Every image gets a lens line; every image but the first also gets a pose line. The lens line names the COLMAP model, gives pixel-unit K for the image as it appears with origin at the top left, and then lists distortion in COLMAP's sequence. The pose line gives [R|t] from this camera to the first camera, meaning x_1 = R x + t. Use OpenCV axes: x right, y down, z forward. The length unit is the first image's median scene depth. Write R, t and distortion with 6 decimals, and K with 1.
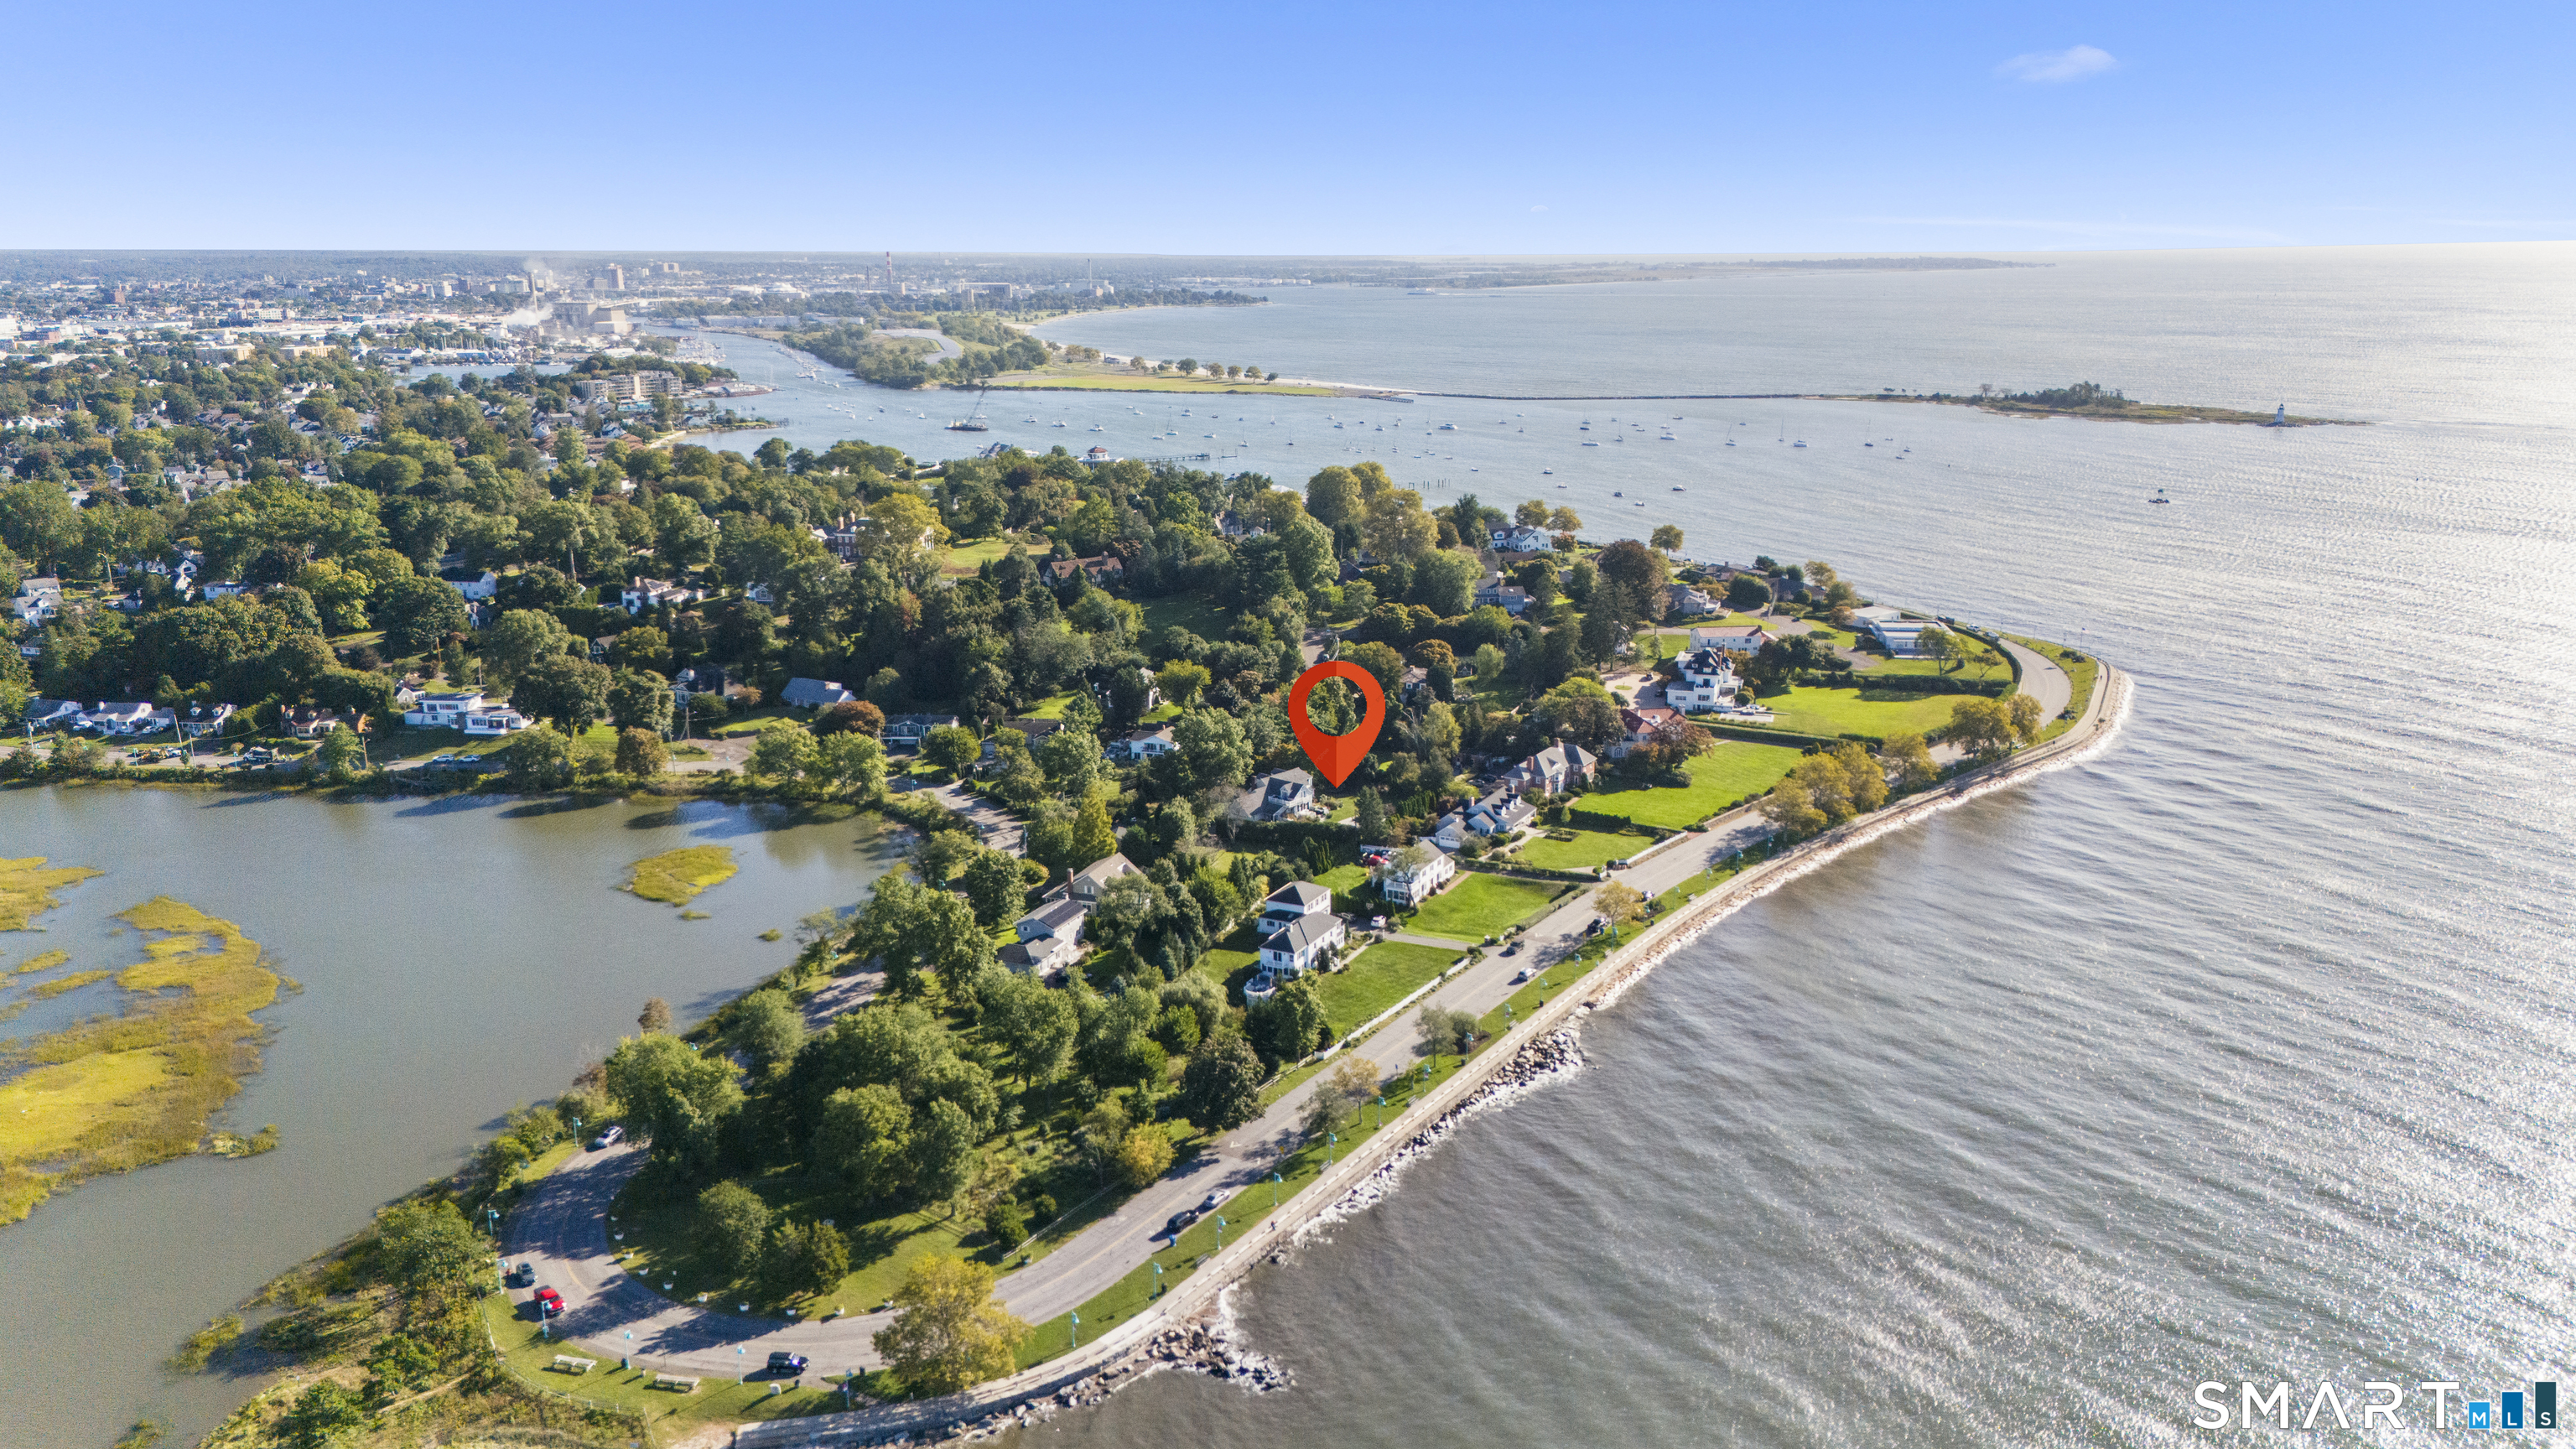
lens RADIAL K [[1930.7, 0, 1288.0], [0, 1930.7, 724.5], [0, 0, 1]] dist [0.108246, -0.120076]
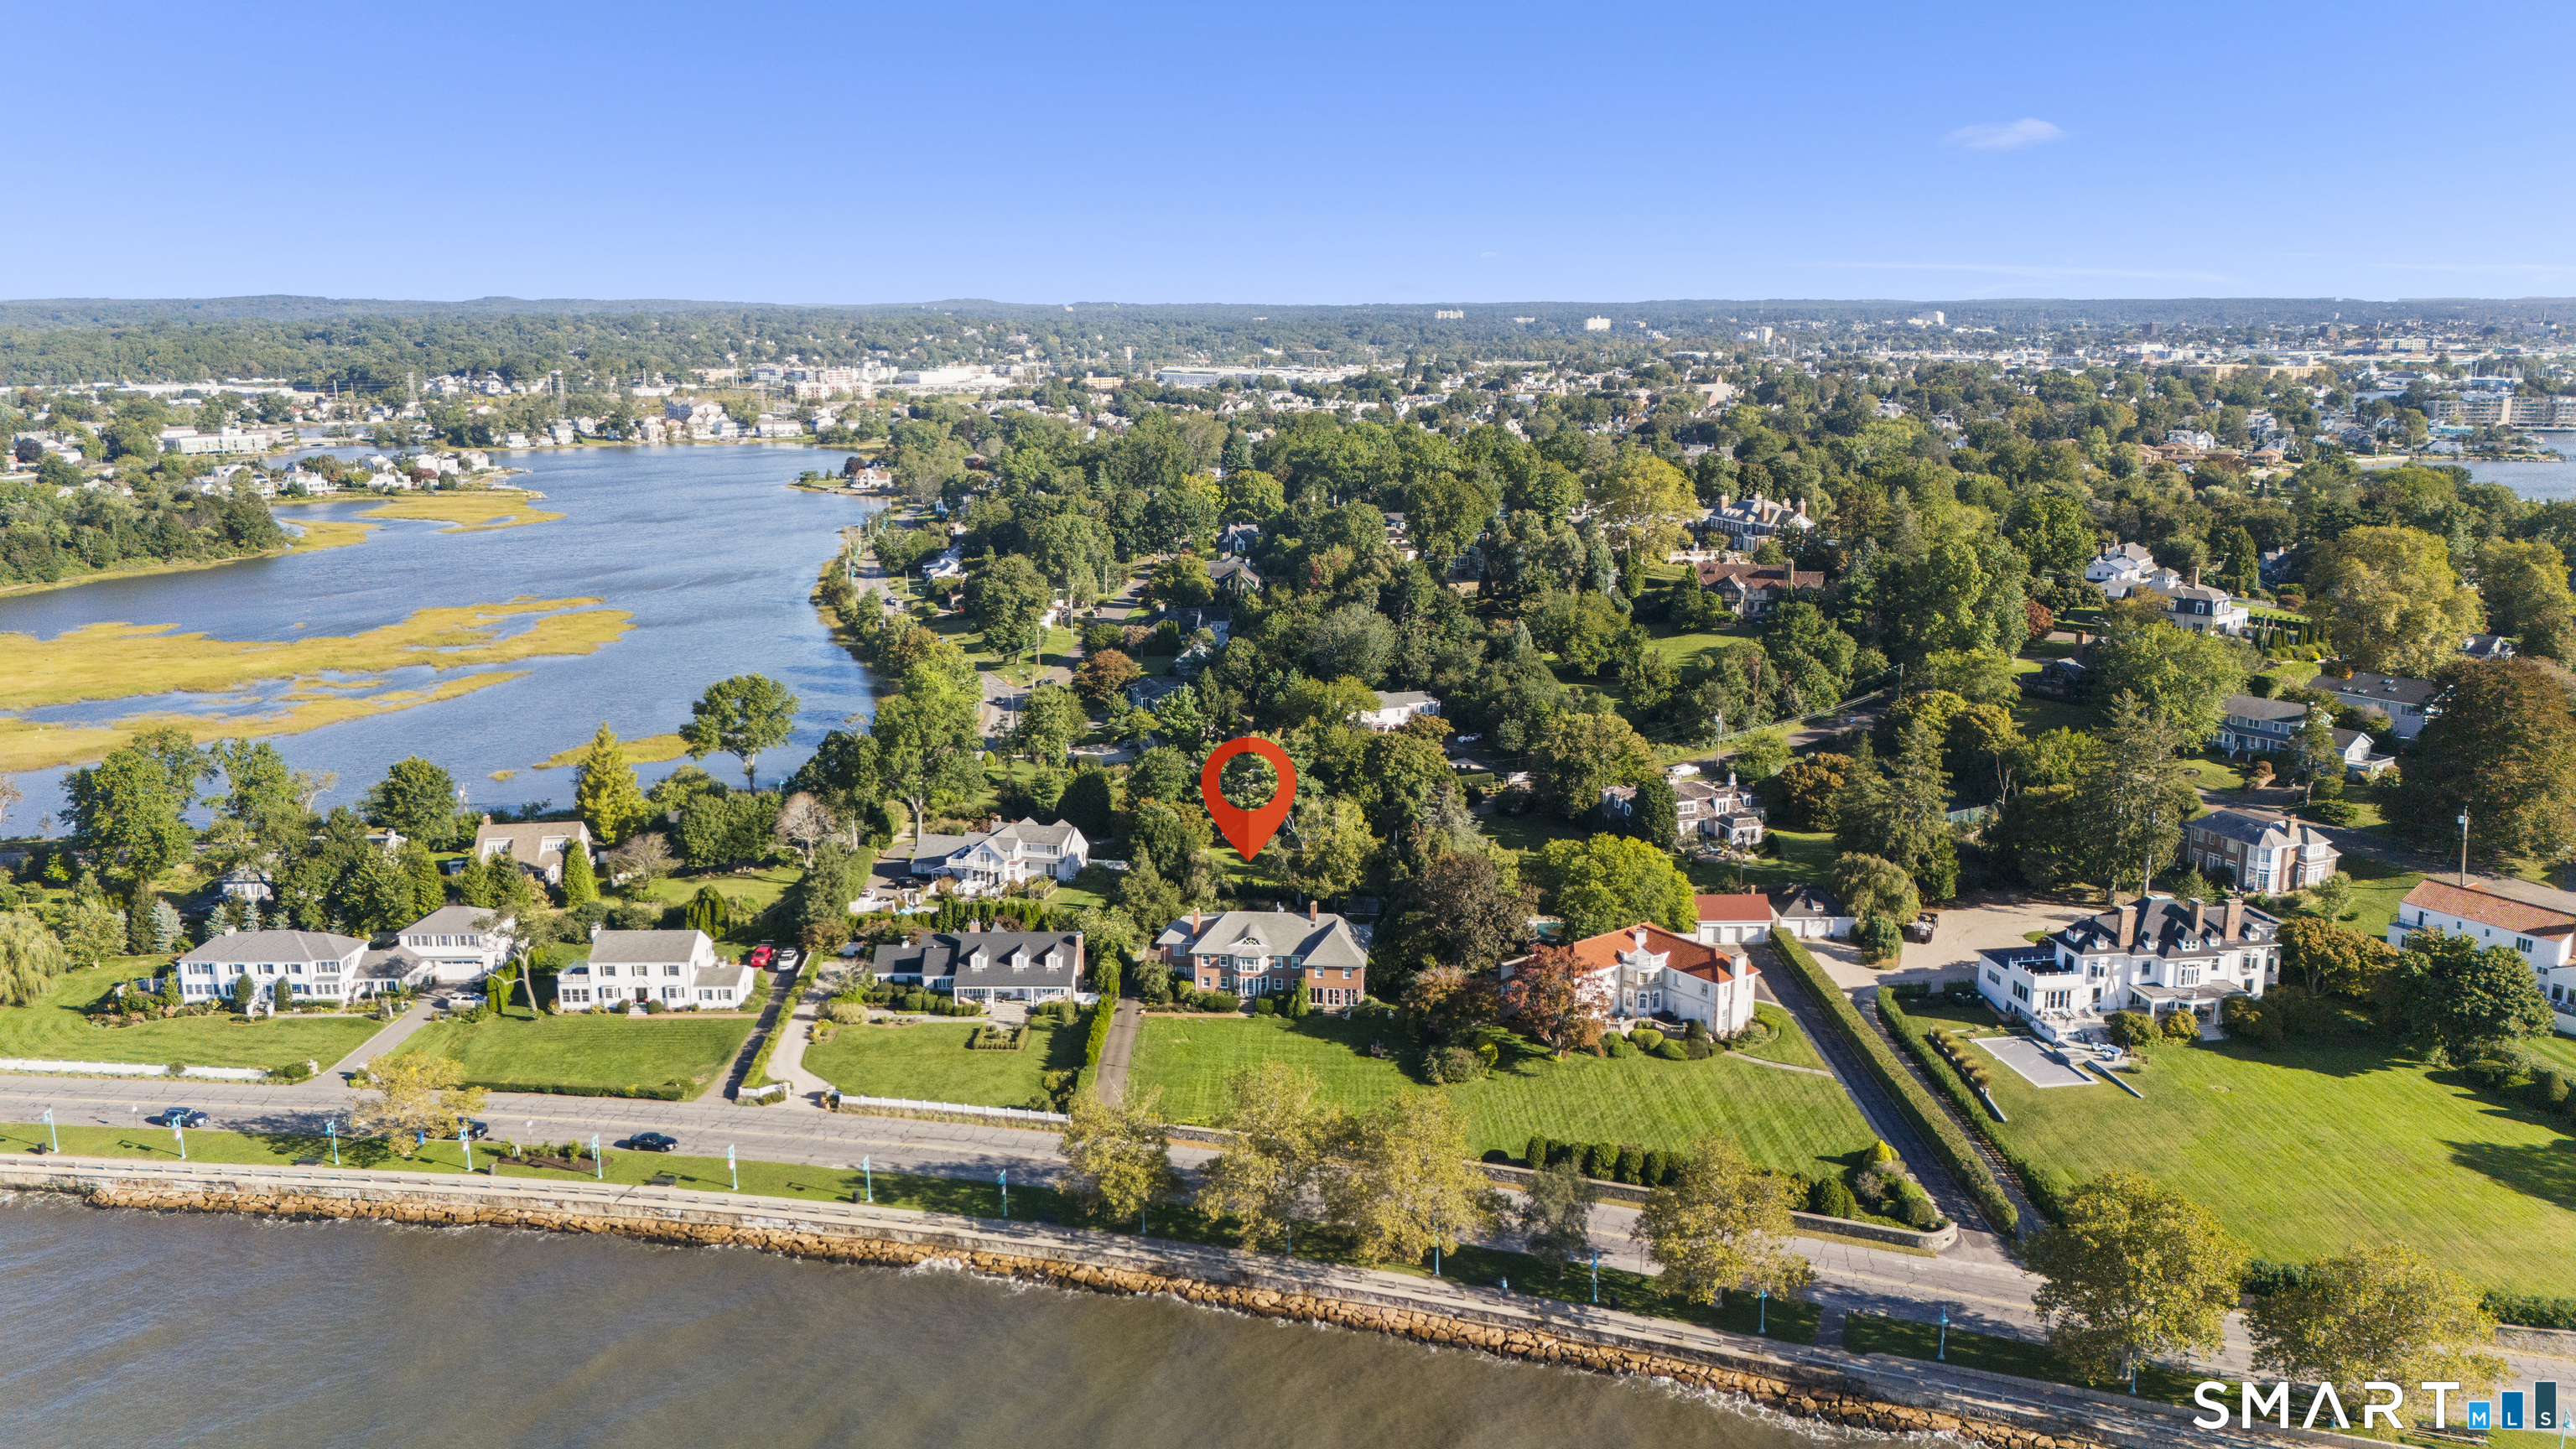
lens RADIAL K [[1930.7, 0, 1288.0], [0, 1930.7, 724.5], [0, 0, 1]] dist [0.108246, -0.120076]
pose [[0.433608, 0.189483, -0.880954, 0.187494], [-0.219185, 0.970457, 0.100850, -0.028700], [0.874038, 0.149362, 0.462330, 0.244760]]
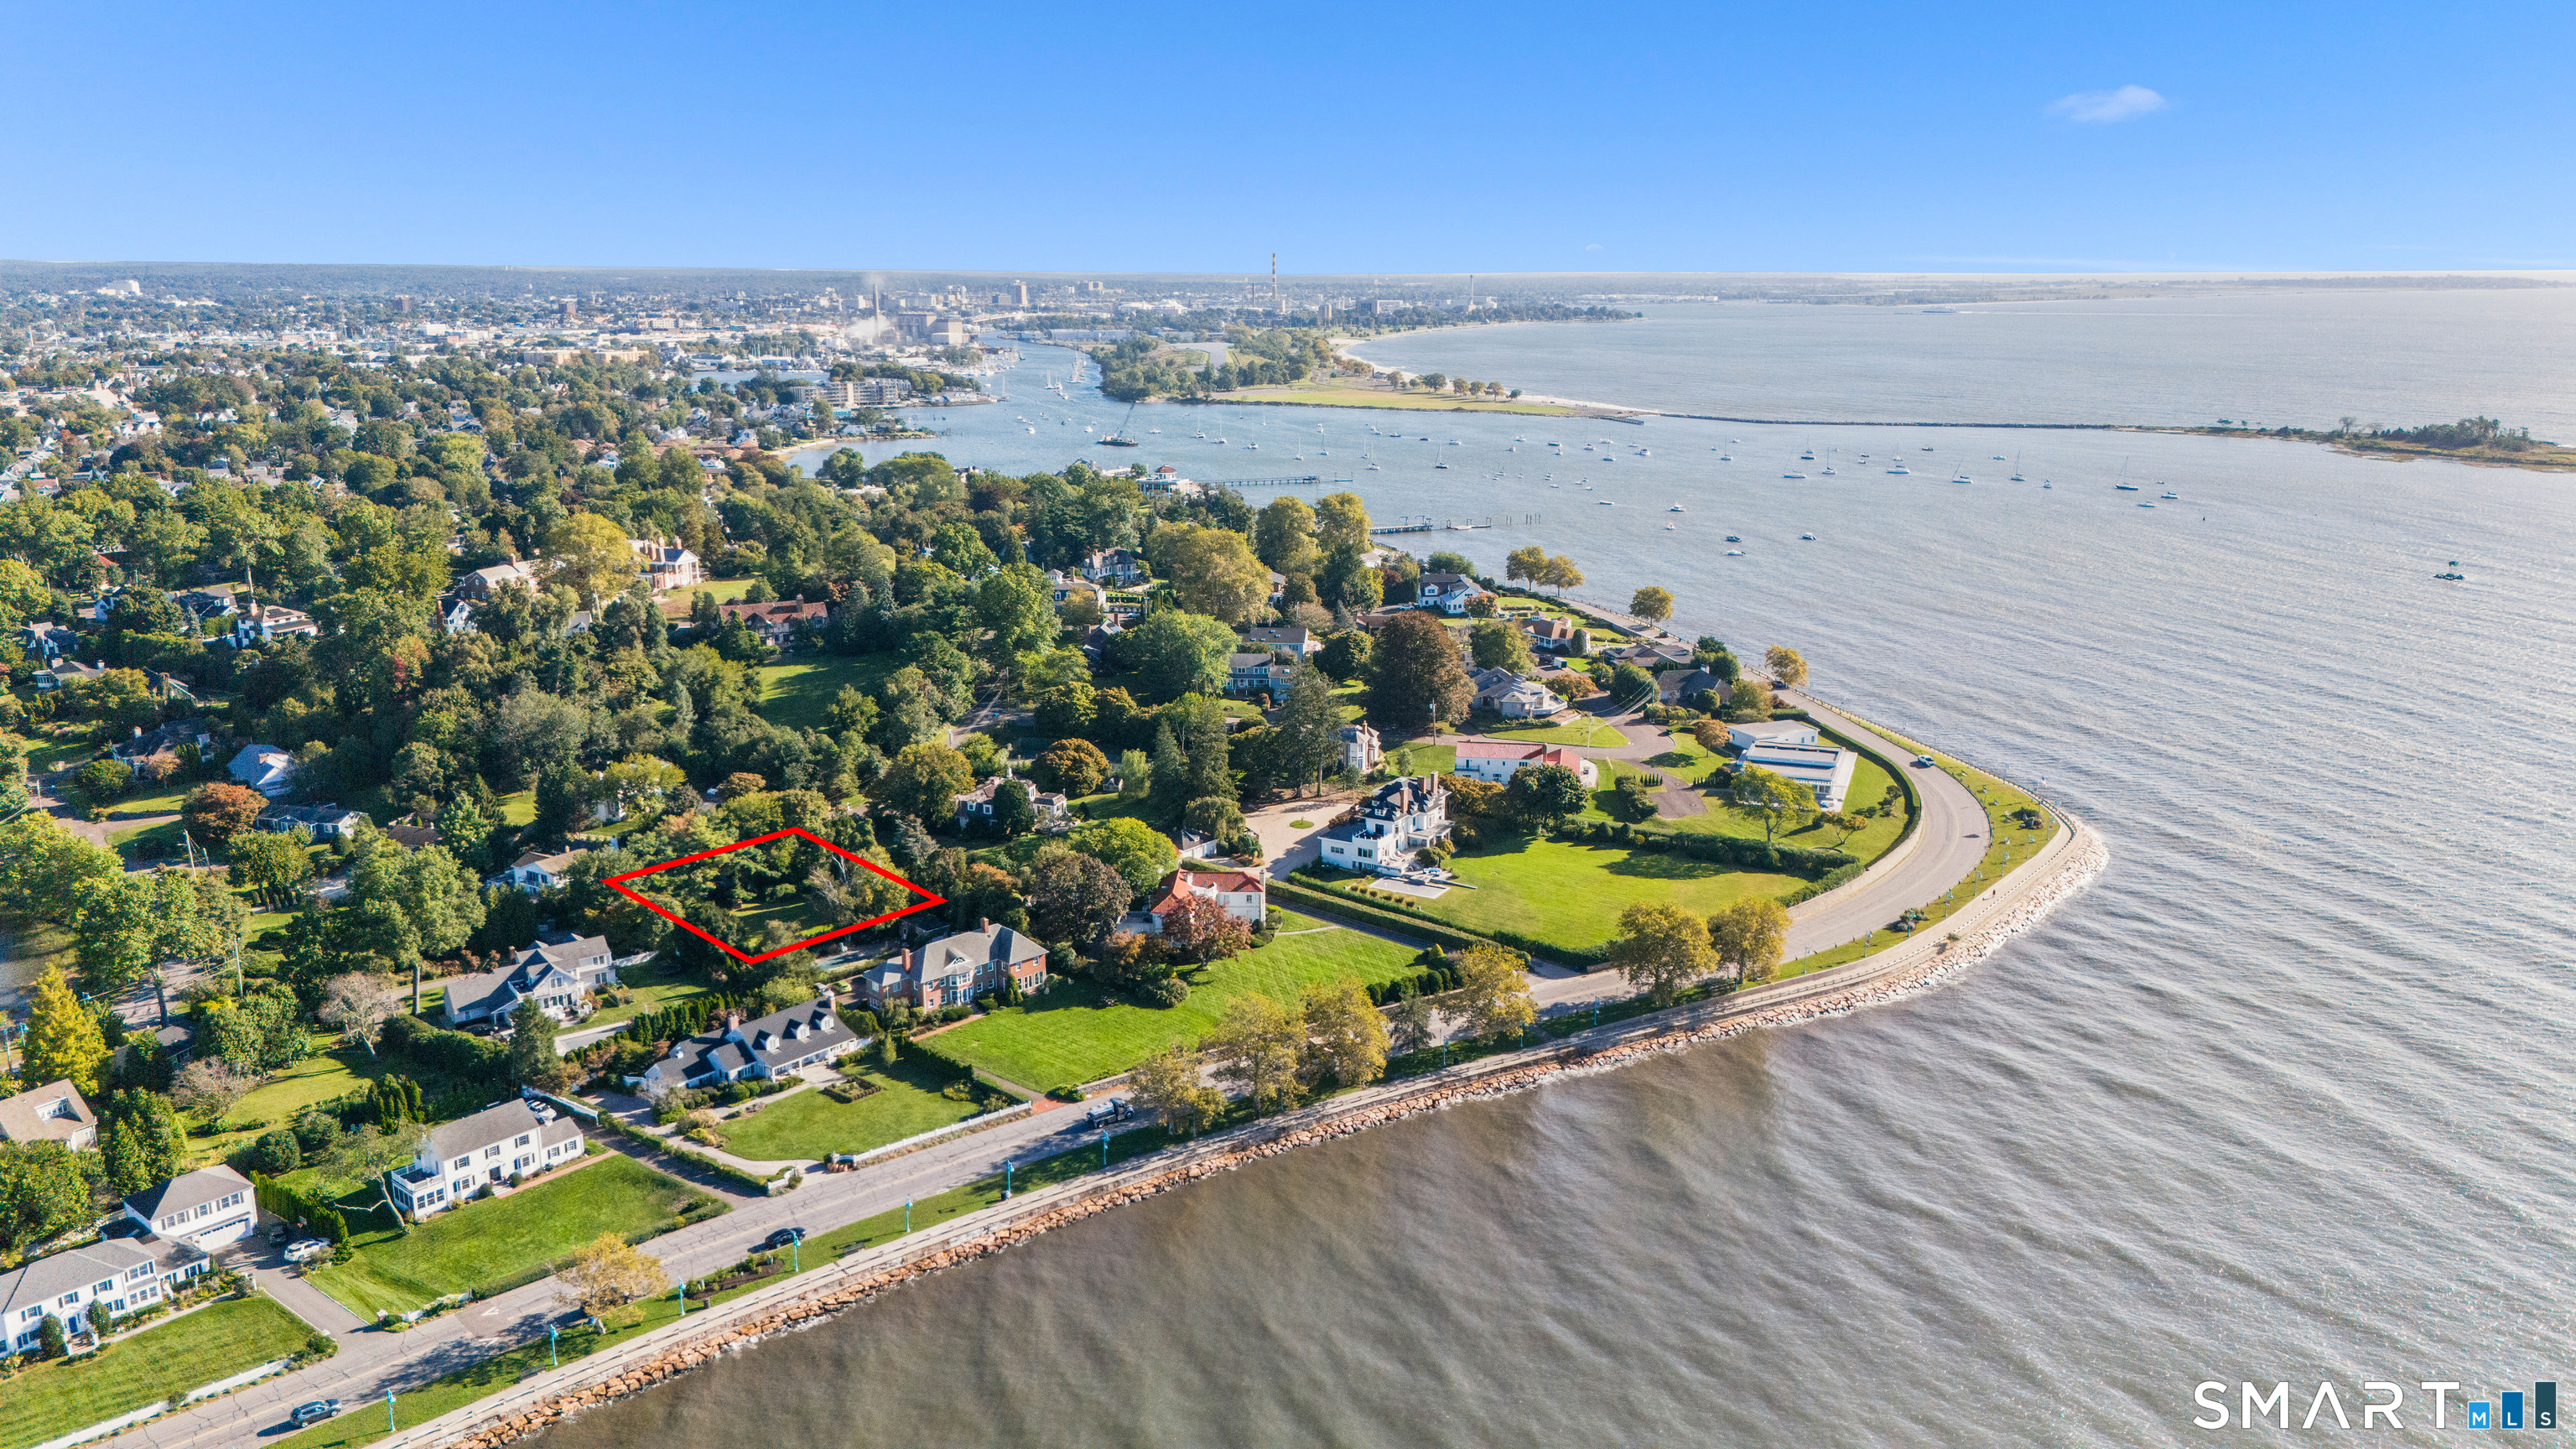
lens RADIAL K [[1930.7, 0, 1288.0], [0, 1930.7, 724.5], [0, 0, 1]] dist [0.108246, -0.120076]
pose [[0.973325, 0.056238, -0.222432, 0.125768], [-0.058485, 0.998282, -0.003522, -0.020618], [0.221852, 0.016437, 0.974942, 0.122645]]
